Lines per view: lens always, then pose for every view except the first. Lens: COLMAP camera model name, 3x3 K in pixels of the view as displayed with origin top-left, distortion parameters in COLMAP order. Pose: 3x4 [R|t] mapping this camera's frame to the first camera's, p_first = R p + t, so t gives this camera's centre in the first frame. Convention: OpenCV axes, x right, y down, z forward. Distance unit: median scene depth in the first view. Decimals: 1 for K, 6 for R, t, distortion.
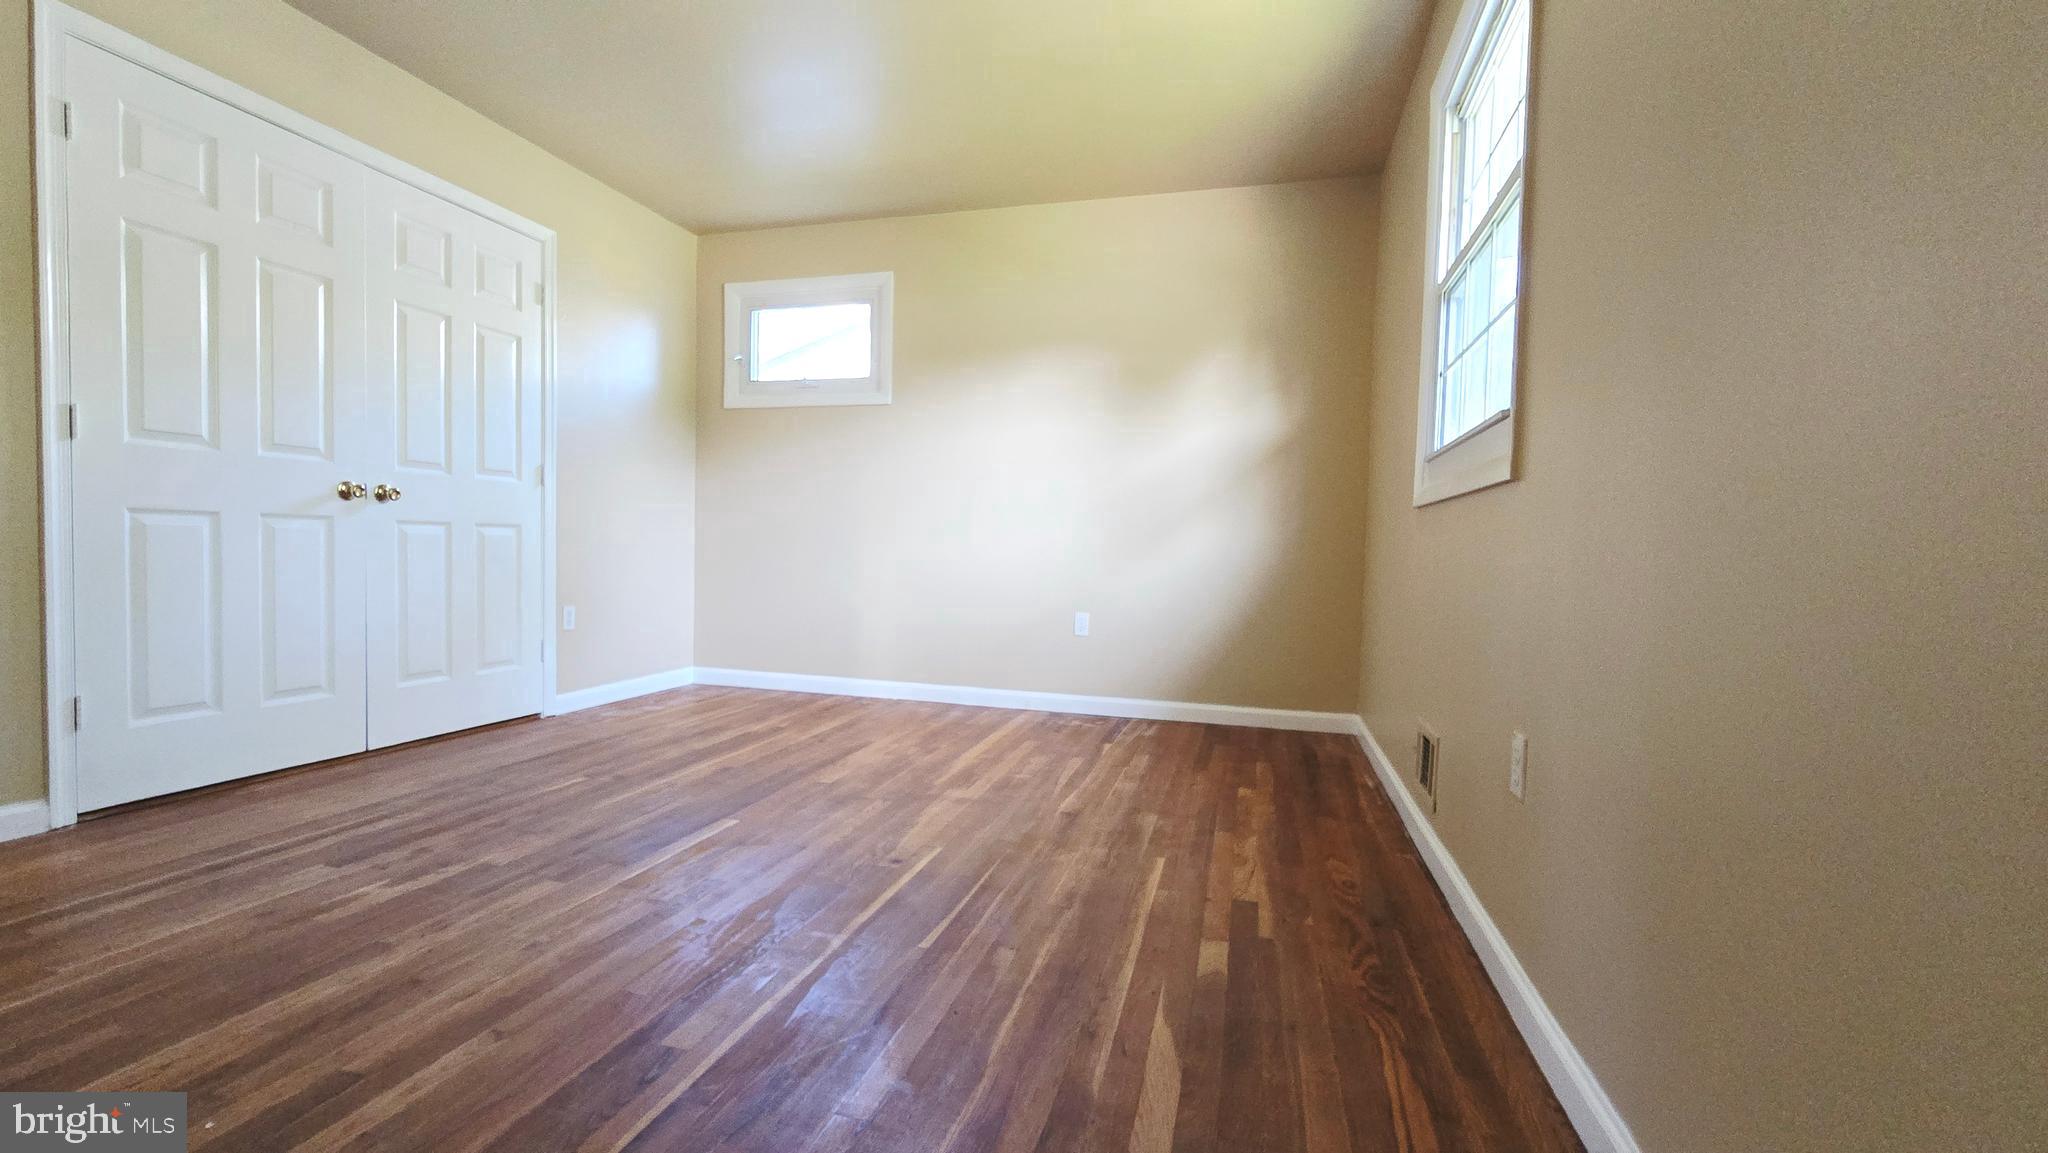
lens RADIAL K [[836.1, 0, 1013.5], [0, 836.1, 583.5], [0, 0, 1]] dist [0.000778, -0.000764]
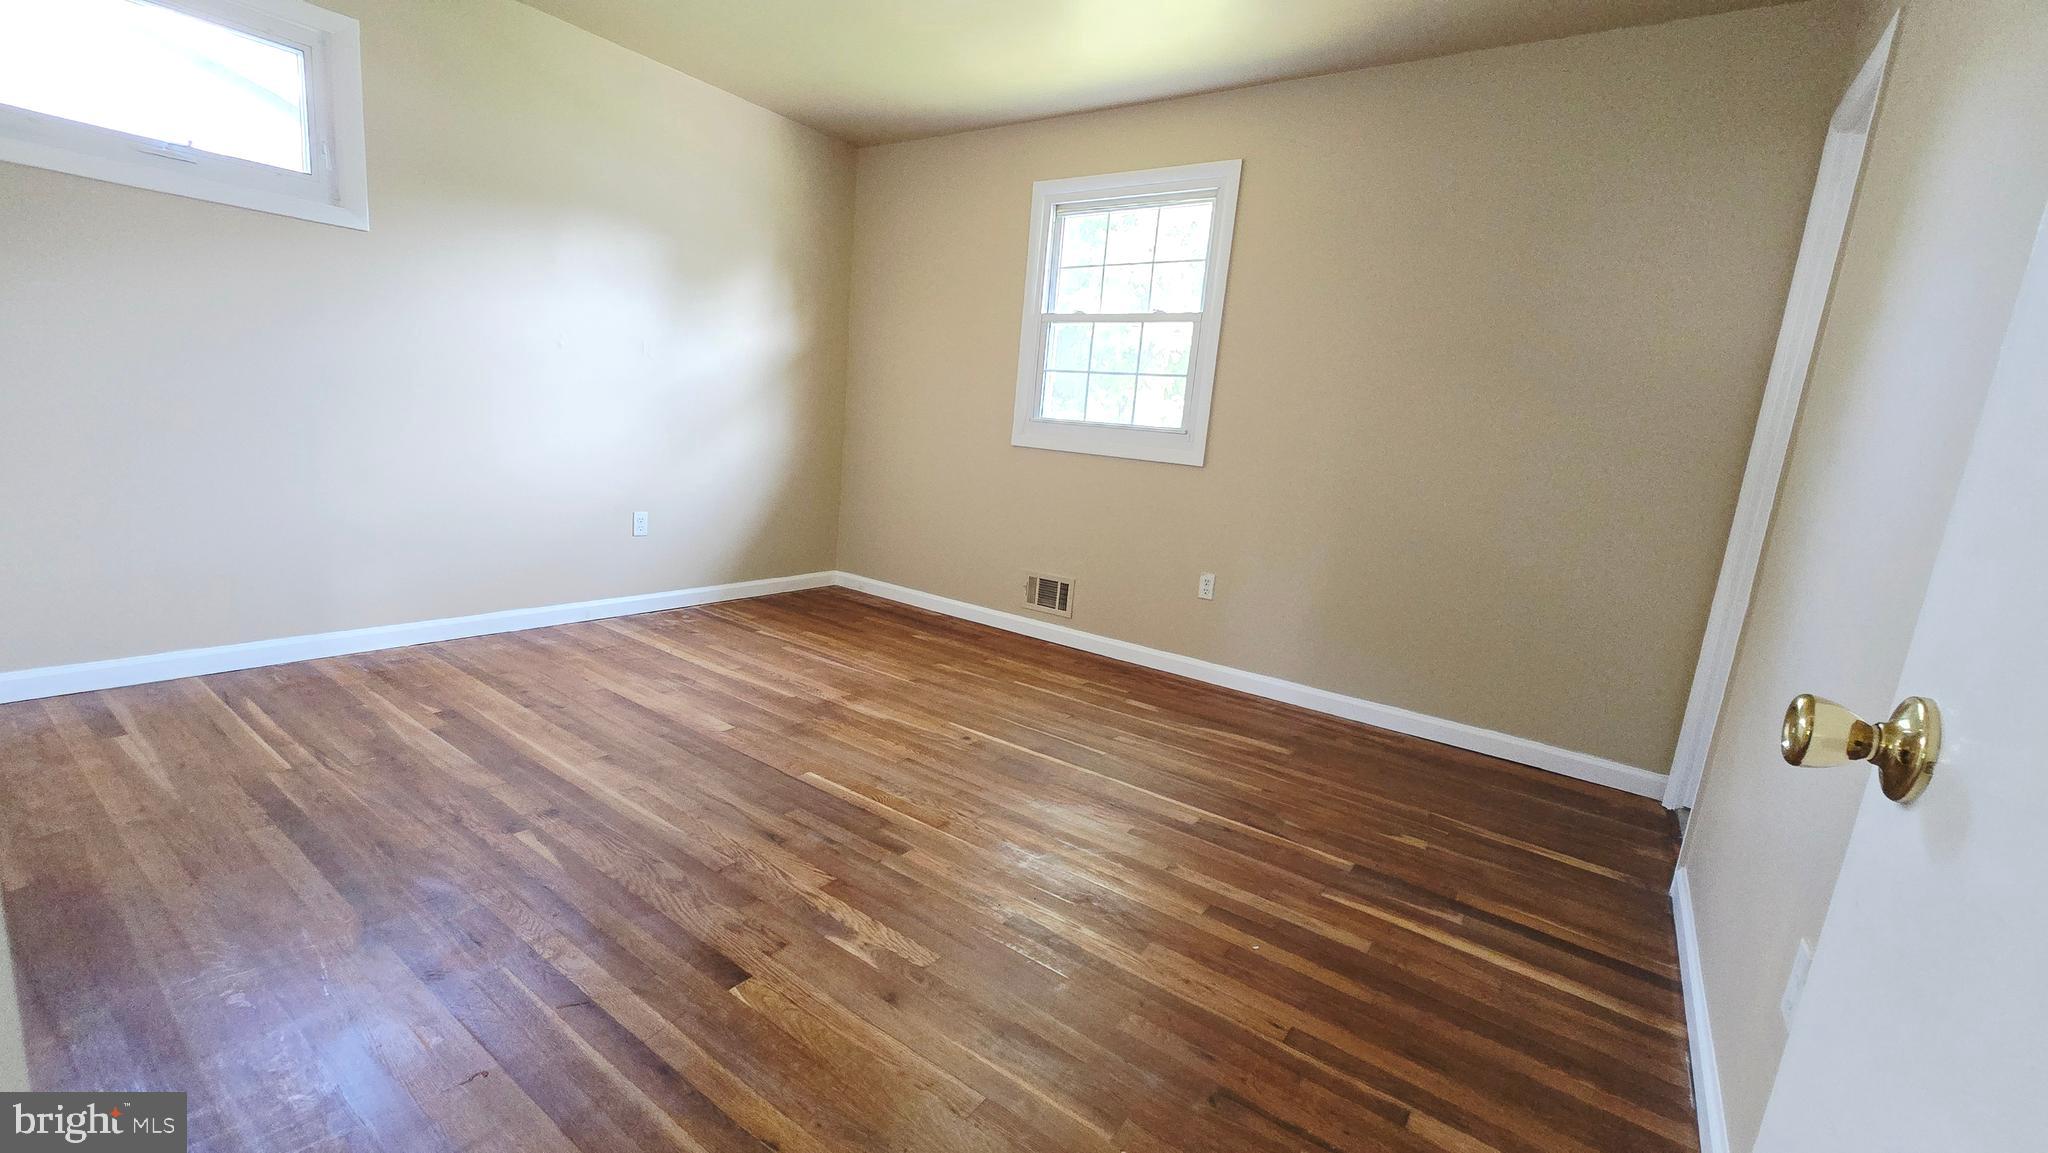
lens RADIAL K [[836.1, 0, 1013.5], [0, 836.1, 583.5], [0, 0, 1]] dist [0.000778, -0.000764]
pose [[0.341490, -0.172194, 0.923977, -0.981026], [-0.038189, 0.979720, 0.196696, -0.130093], [-0.939109, -0.102455, 0.327989, 0.390331]]
